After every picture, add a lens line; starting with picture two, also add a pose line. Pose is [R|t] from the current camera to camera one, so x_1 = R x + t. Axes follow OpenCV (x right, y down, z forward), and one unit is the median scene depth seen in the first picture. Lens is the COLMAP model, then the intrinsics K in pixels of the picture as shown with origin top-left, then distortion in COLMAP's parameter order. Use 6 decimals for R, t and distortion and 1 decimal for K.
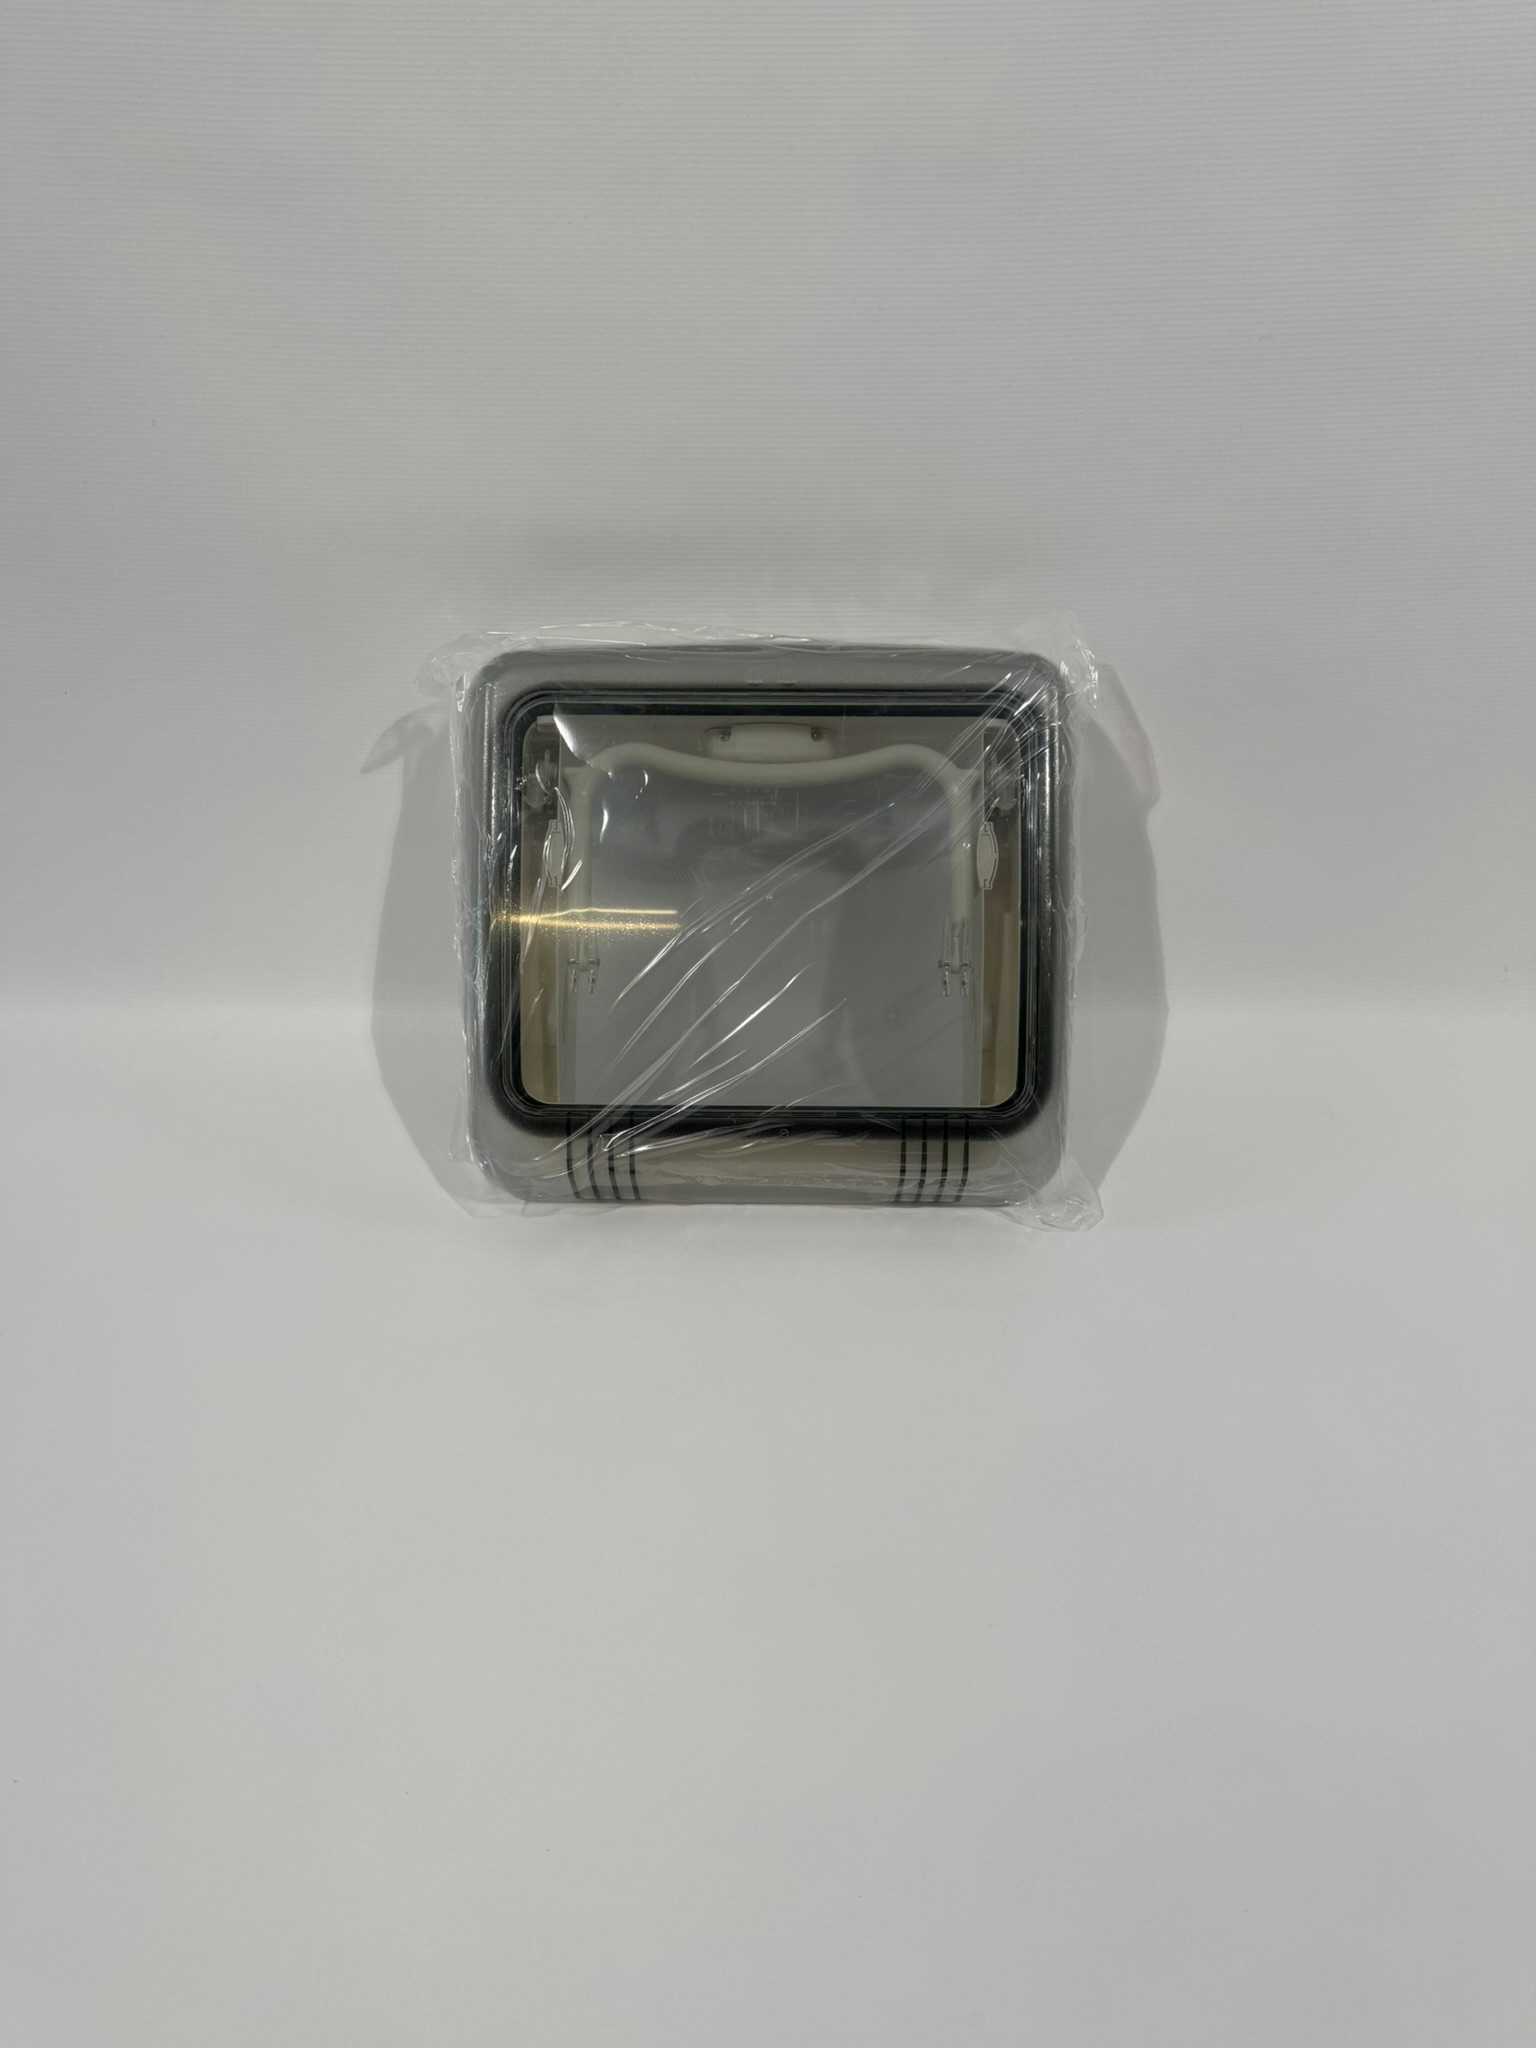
lens RADIAL K [[1506.6, 0, 783.4], [0, 1506.6, 1037.2], [0, 0, 1]] dist [0.073781, -0.262642]
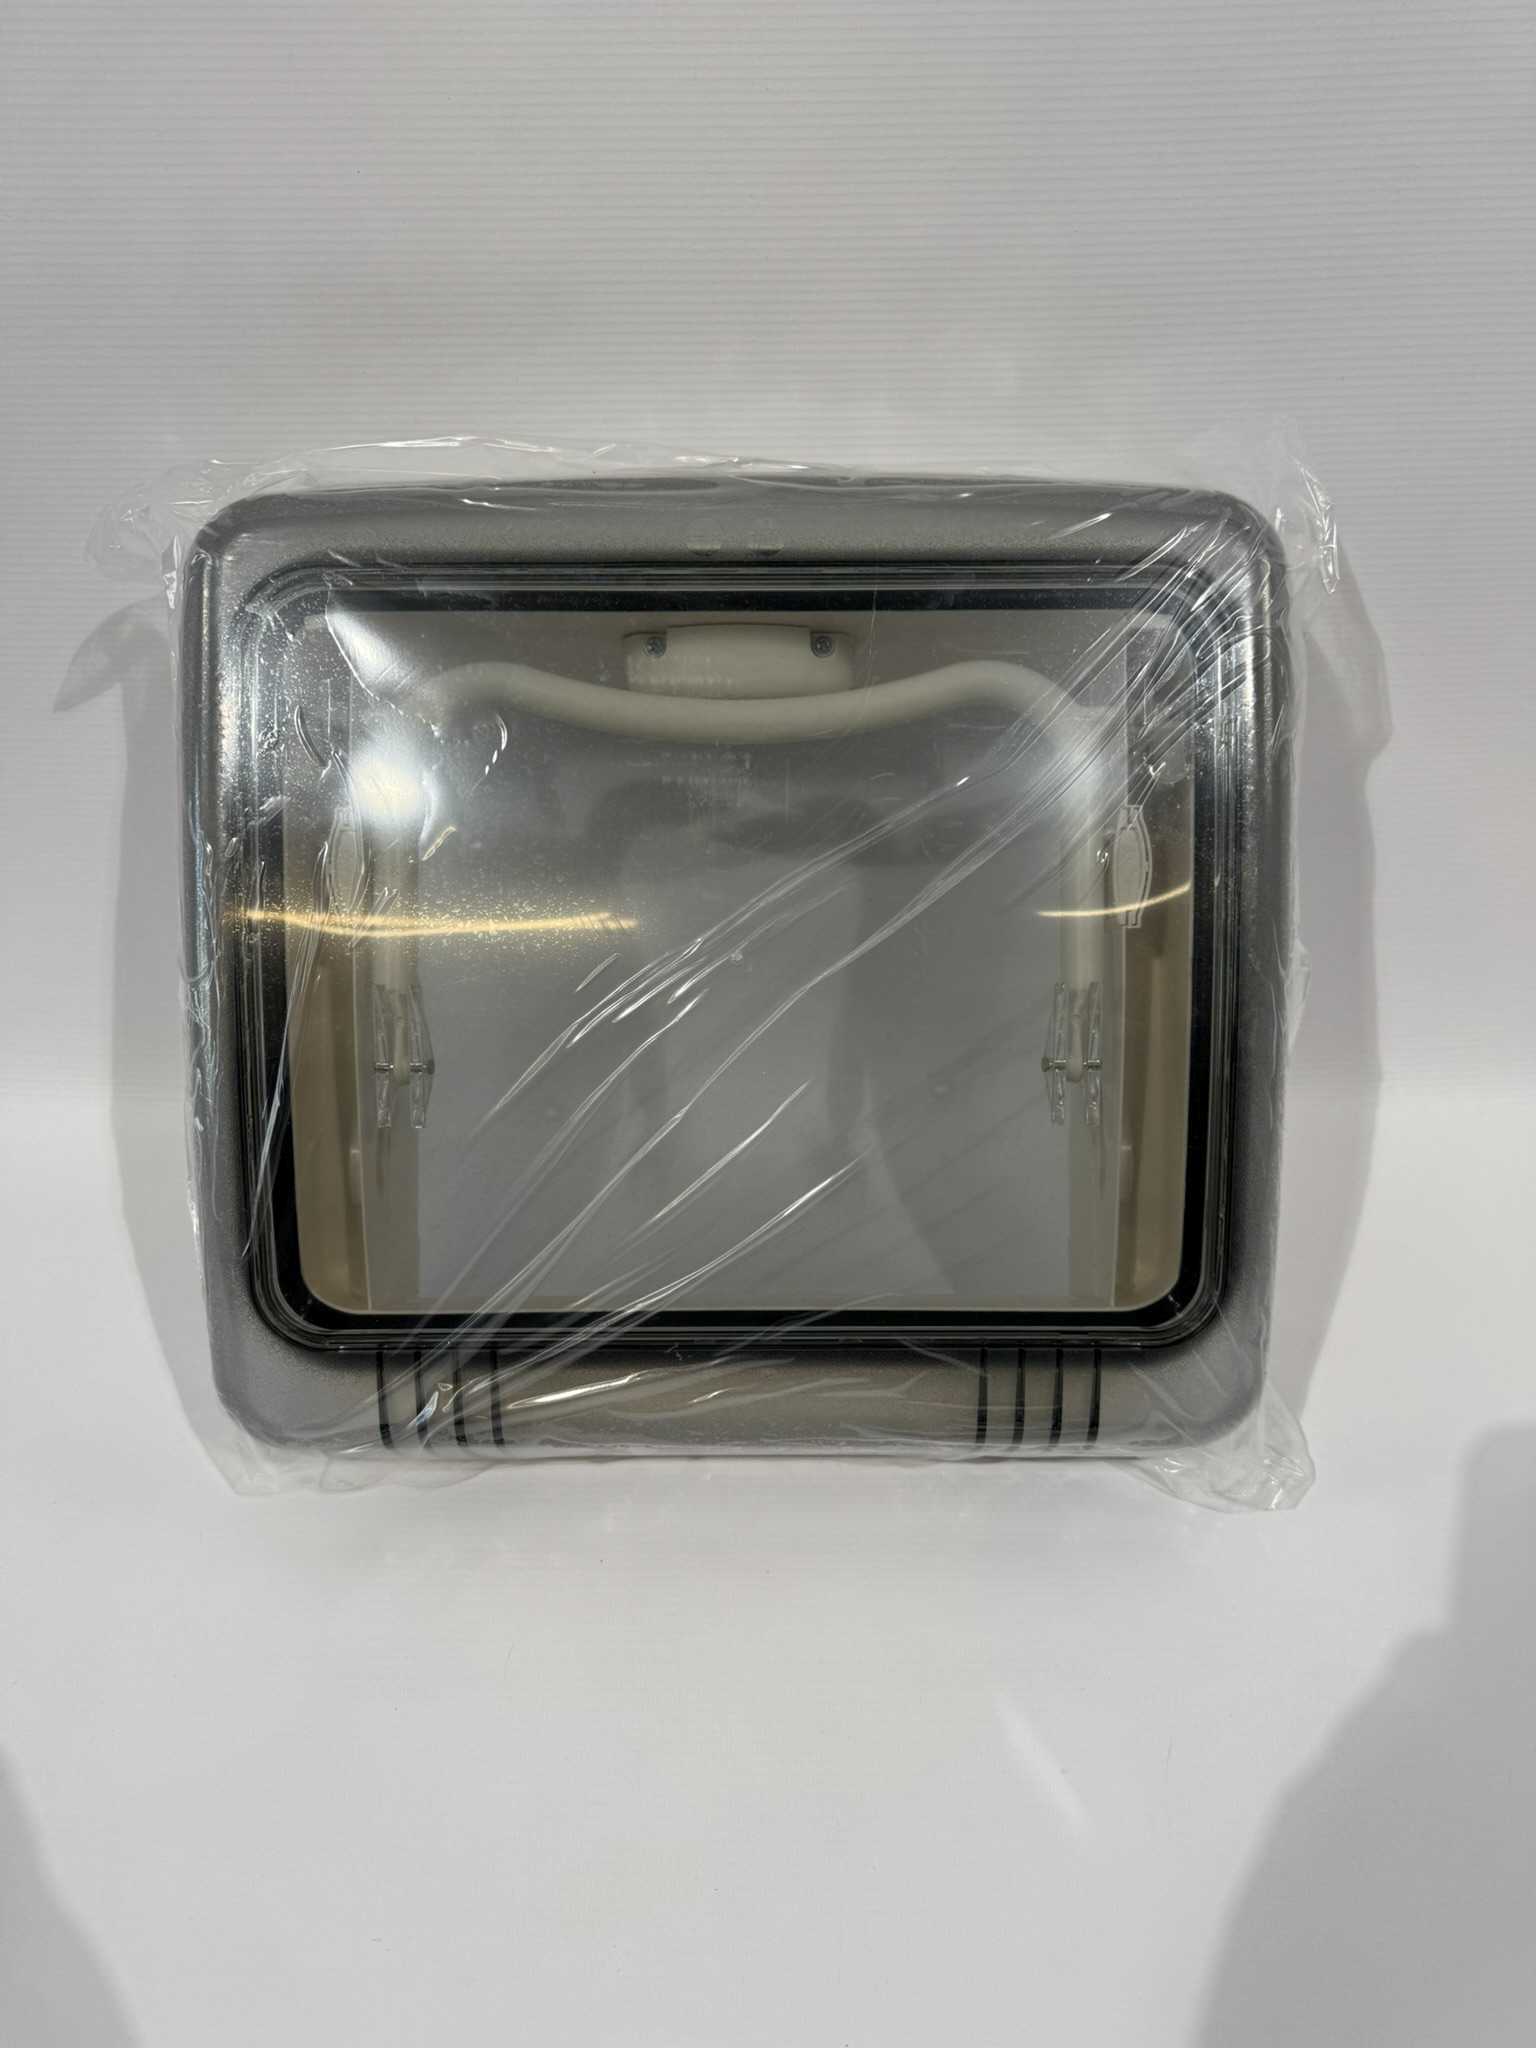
lens RADIAL K [[1506.6, 0, 783.4], [0, 1506.6, 1037.2], [0, 0, 1]] dist [0.073781, -0.262642]
pose [[0.999933, -0.009373, 0.006751, 0.003147], [0.008783, 0.996538, 0.082670, -0.104343], [-0.007503, -0.082605, 0.996554, 0.442862]]
